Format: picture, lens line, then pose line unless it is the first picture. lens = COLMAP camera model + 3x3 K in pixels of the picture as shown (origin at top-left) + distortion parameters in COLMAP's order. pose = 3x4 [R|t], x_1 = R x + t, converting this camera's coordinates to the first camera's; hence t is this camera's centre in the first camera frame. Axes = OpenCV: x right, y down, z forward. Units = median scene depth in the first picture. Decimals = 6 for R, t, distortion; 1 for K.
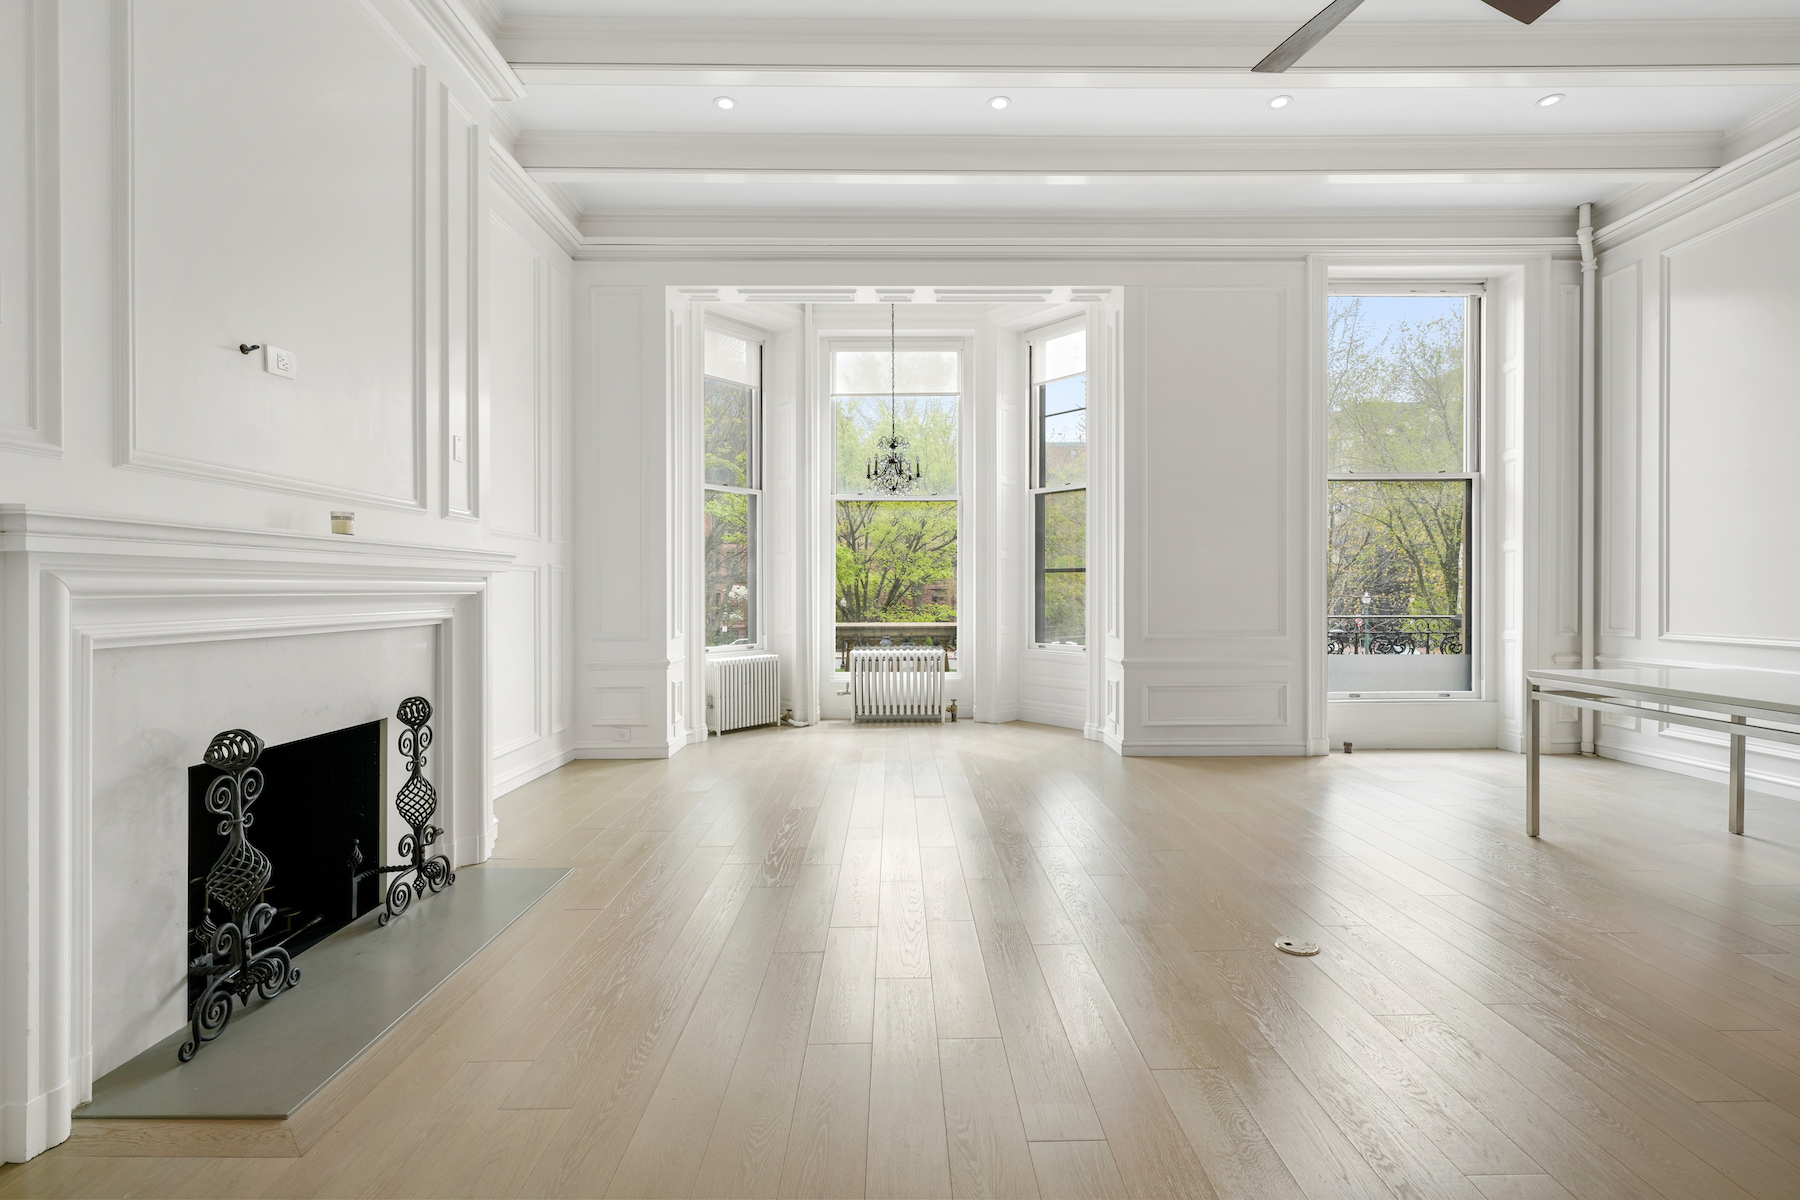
lens RADIAL K [[816.5, 0, 905.2], [0, 816.5, 593.8], [0, 0, 1]] dist [0.000484, -0.000131]
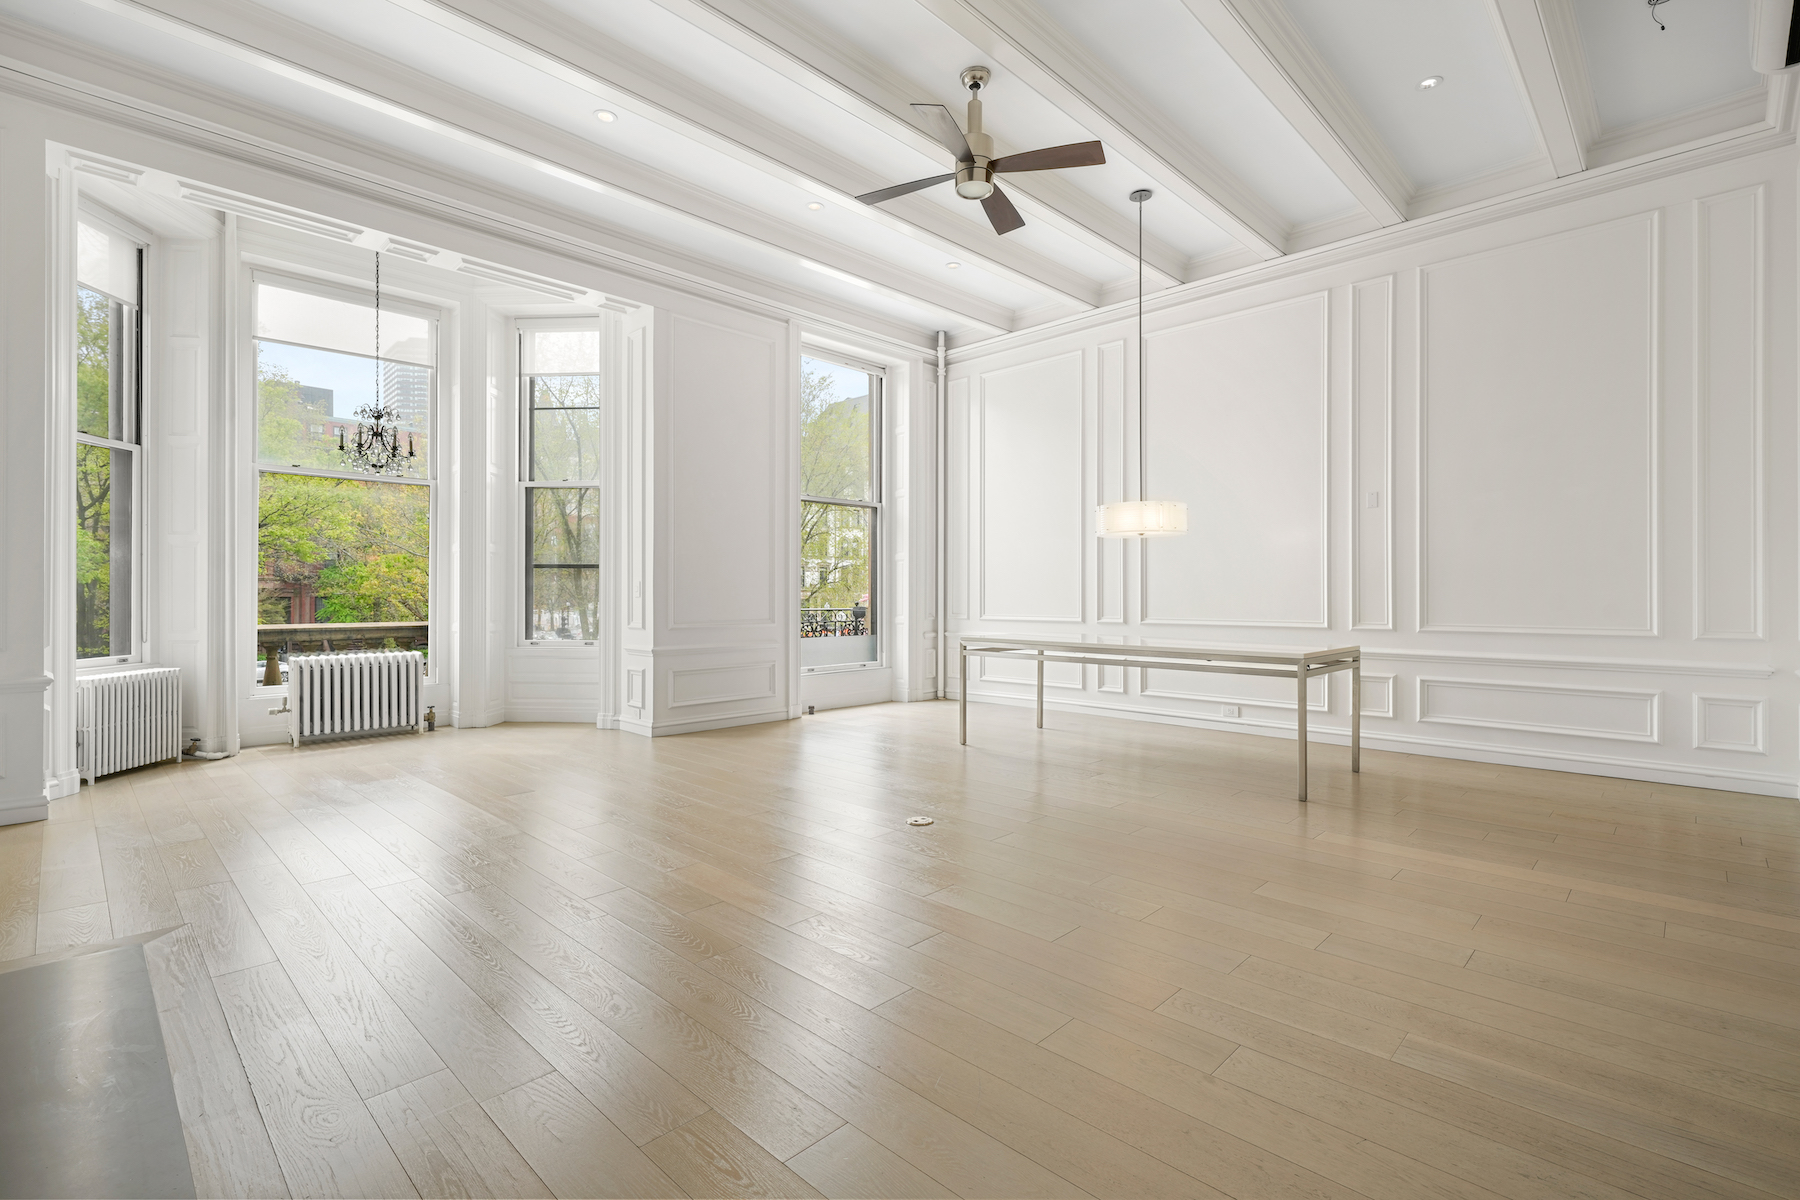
lens RADIAL K [[816.5, 0, 905.2], [0, 816.5, 593.8], [0, 0, 1]] dist [0.000484, -0.000131]
pose [[0.705372, 0.003918, 0.708826, -0.263568], [0.001378, 0.999975, -0.006898, 0.015363], [-0.708836, 0.005842, 0.705349, -0.007294]]
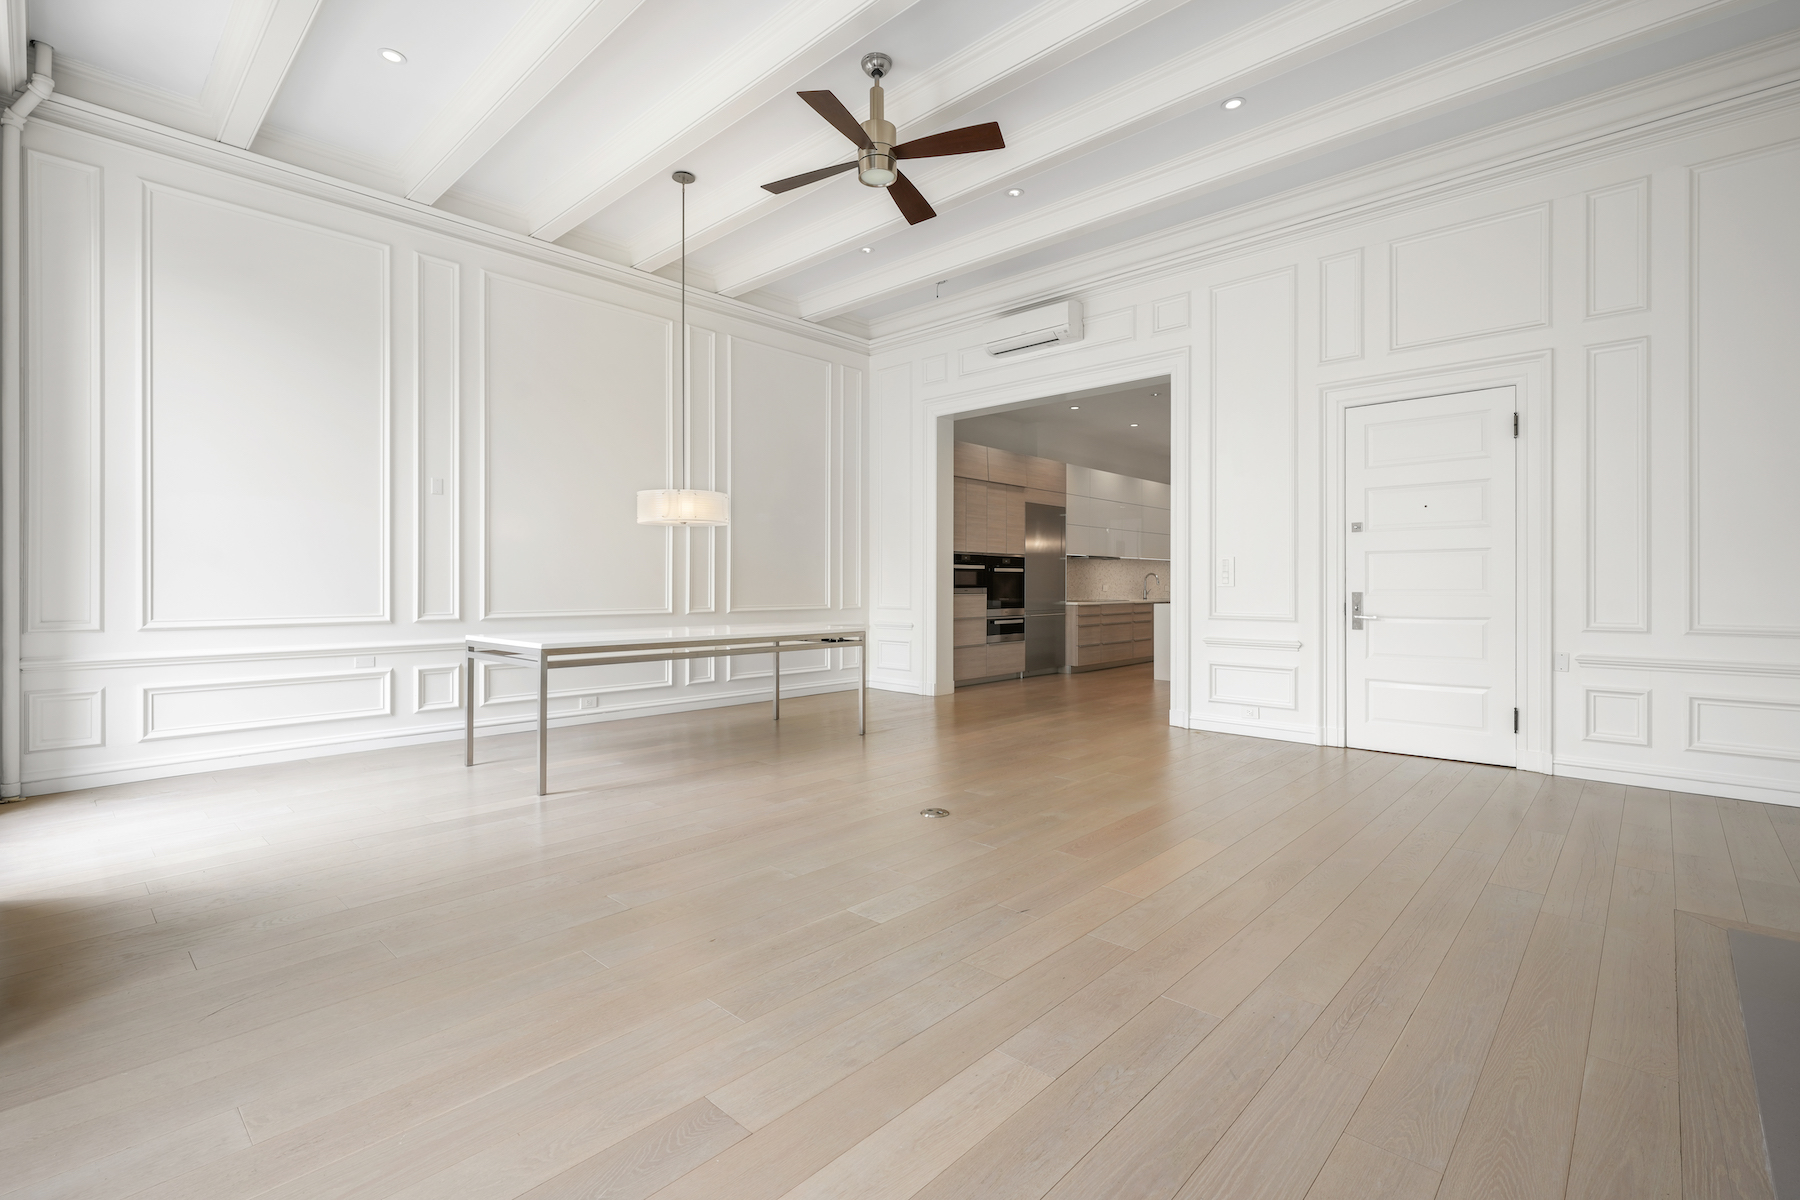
lens RADIAL K [[810.9, 0, 902.5], [0, 810.9, 593.4], [0, 0, 1]] dist [0.001865, 0.000128]
pose [[-0.724822, -0.004733, 0.688920, -0.219905], [0.003281, 0.999941, 0.010322, 0.011100], [-0.688929, 0.009742, -0.724763, 0.956751]]
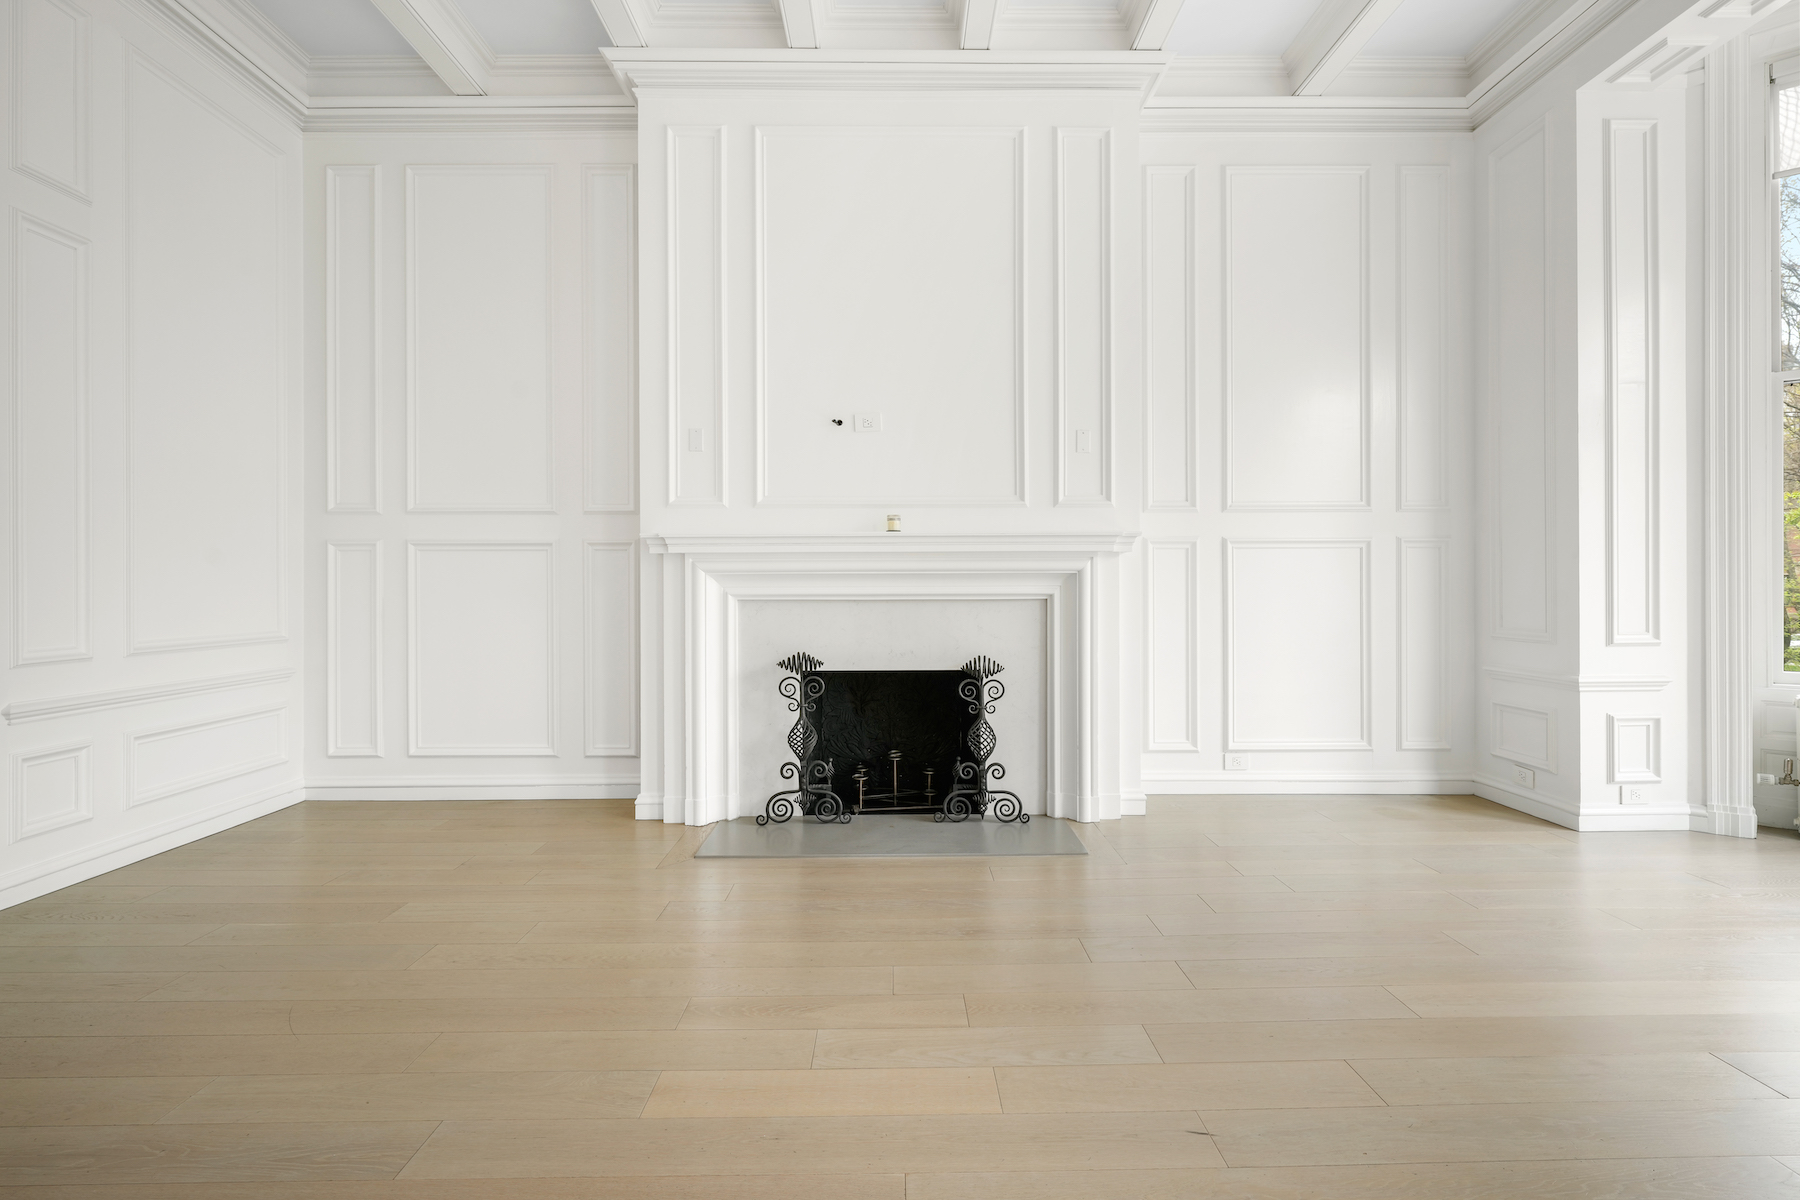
lens RADIAL K [[810.7, 0, 904.9], [0, 810.7, 584.2], [0, 0, 1]] dist [0.001500, 0.000313]
pose [[0.003545, 0.000454, -0.999994, 0.334612], [-0.001156, 0.999999, 0.000449, 0.009280], [0.999993, 0.001154, 0.003546, 0.464383]]
